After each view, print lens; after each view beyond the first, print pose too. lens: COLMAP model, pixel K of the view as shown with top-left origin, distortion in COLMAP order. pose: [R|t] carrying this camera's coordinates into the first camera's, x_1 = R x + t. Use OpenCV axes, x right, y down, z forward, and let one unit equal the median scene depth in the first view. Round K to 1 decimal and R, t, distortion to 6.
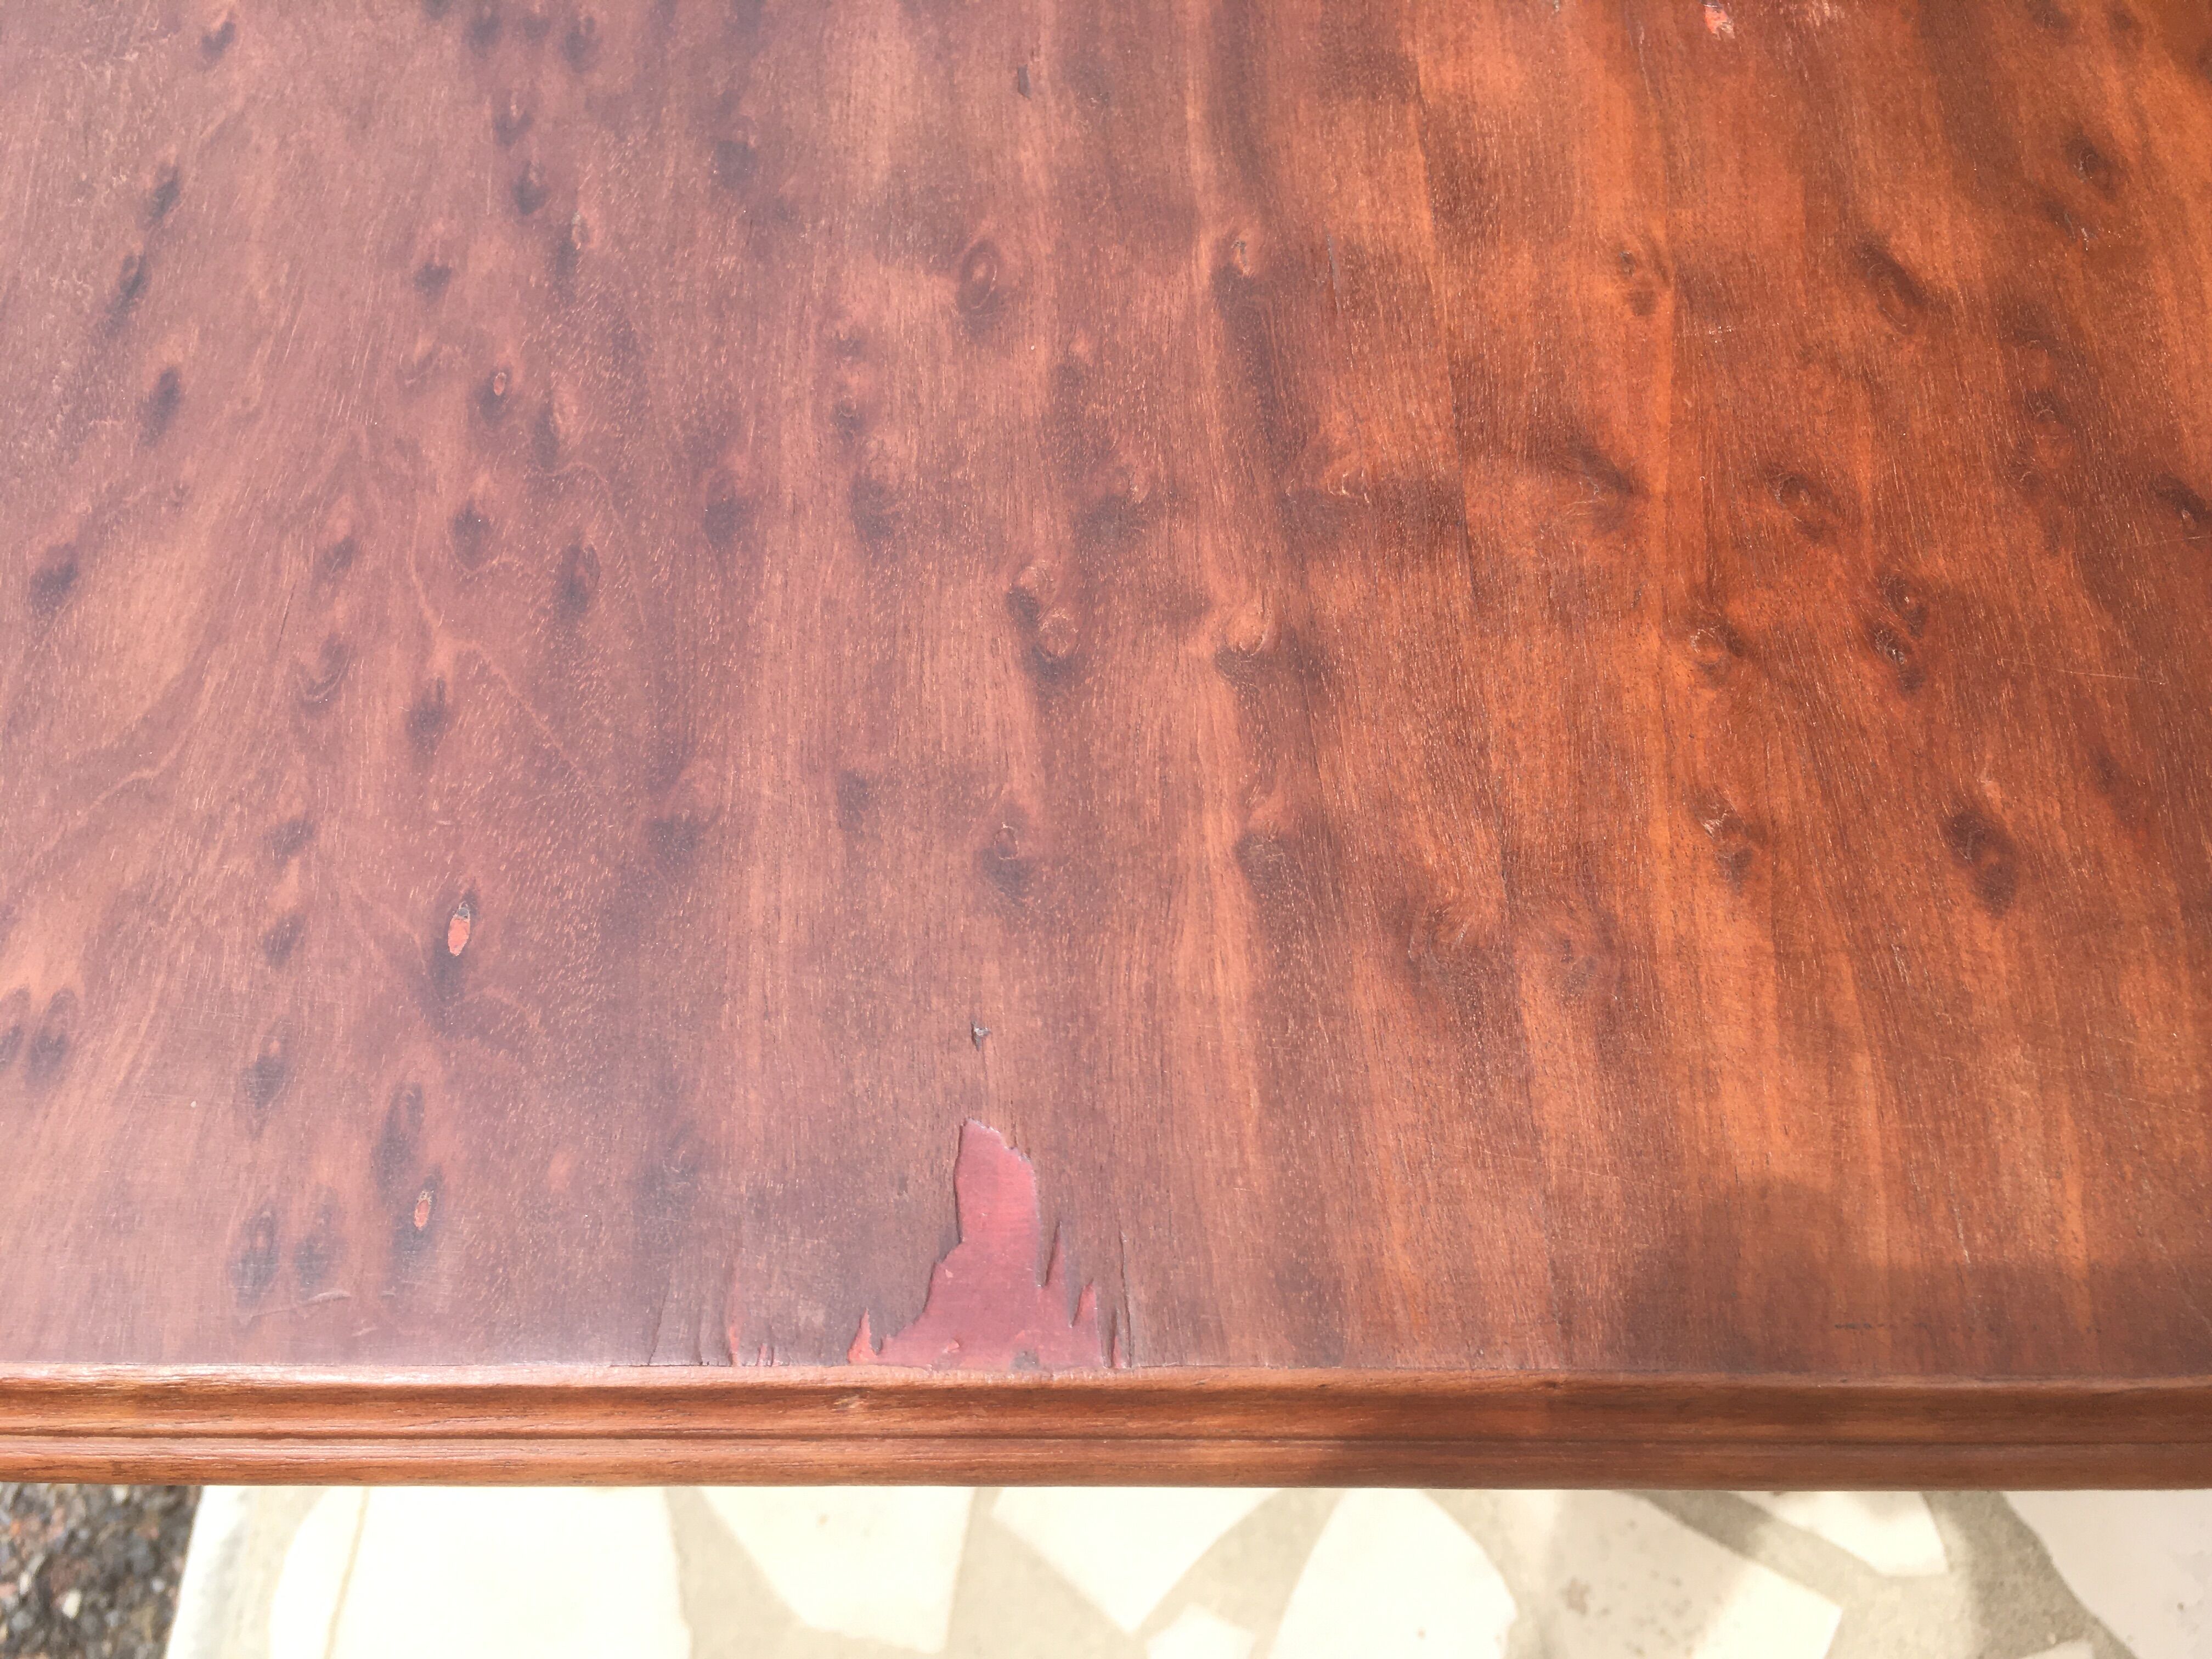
lens RADIAL K [[1902.4, 0, 1106.0], [0, 1902.4, 829.5], [0, 0, 1]] dist [0.084737, -0.147205]
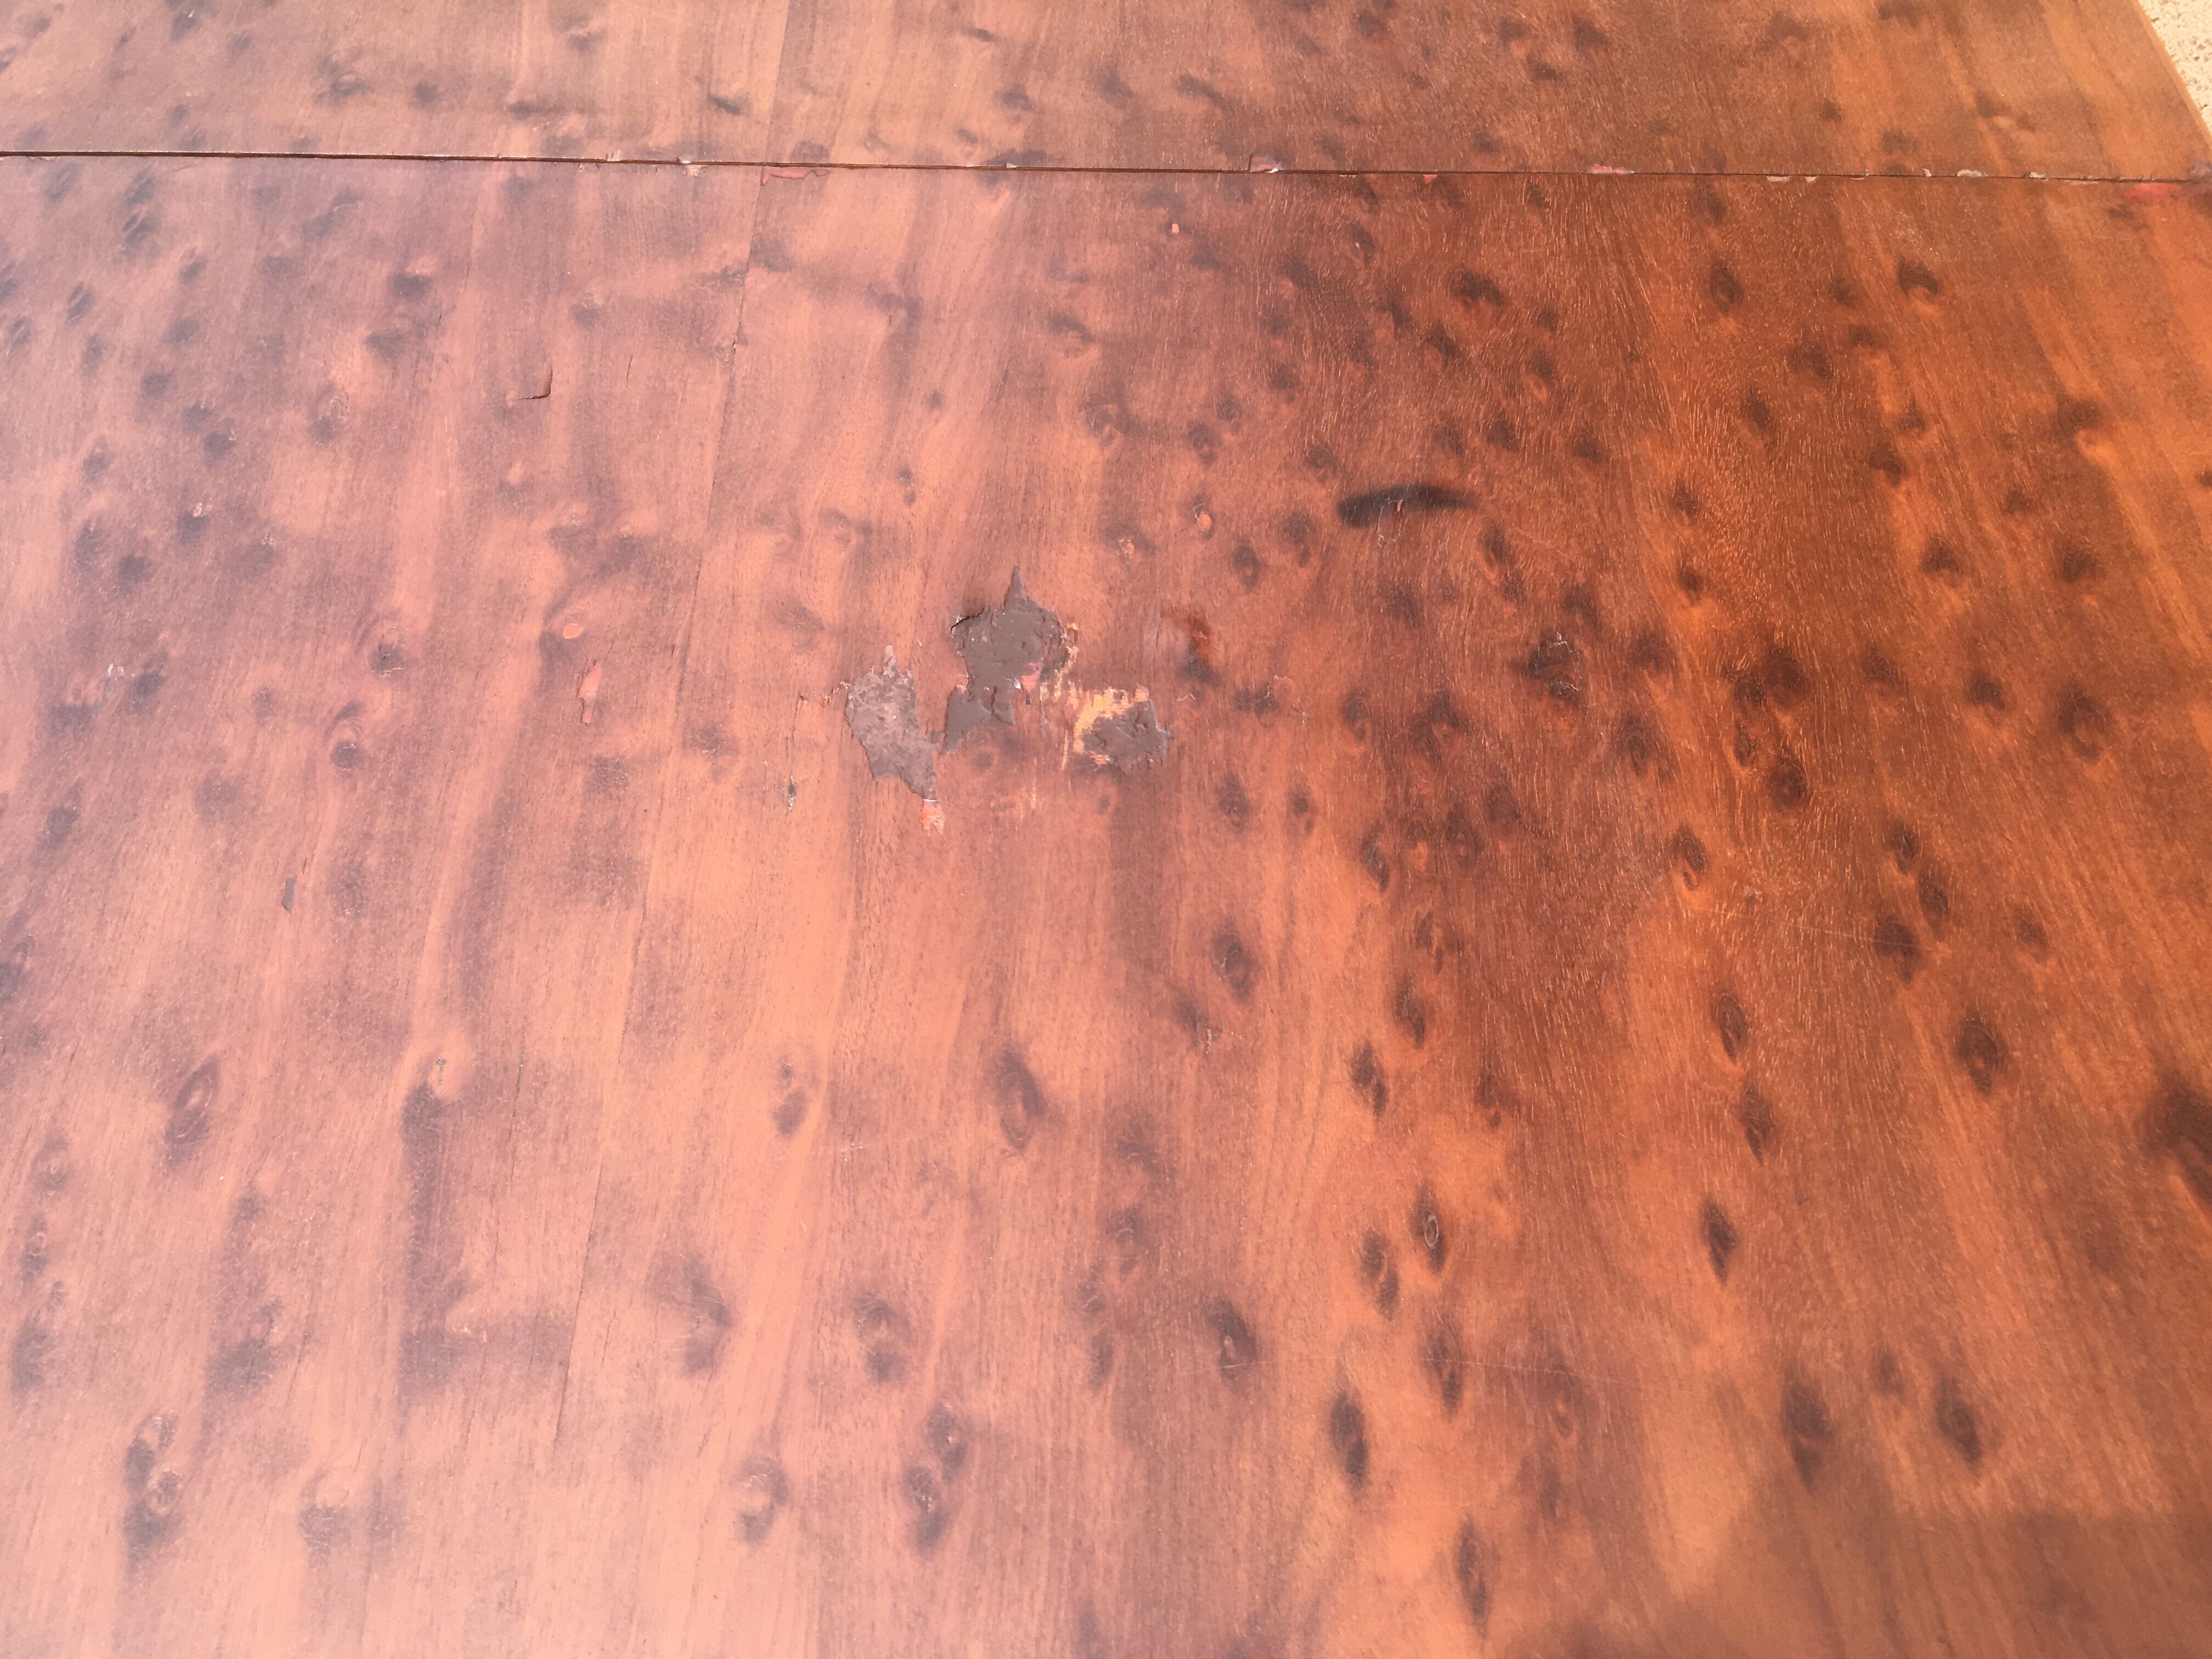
lens RADIAL K [[1902.4, 0, 1106.0], [0, 1902.4, 829.5], [0, 0, 1]] dist [0.084737, -0.147205]
pose [[0.999800, -0.007419, -0.018586, 0.485485], [0.005456, 0.994614, -0.103509, -0.325312], [0.019254, 0.103386, 0.994455, -0.126075]]
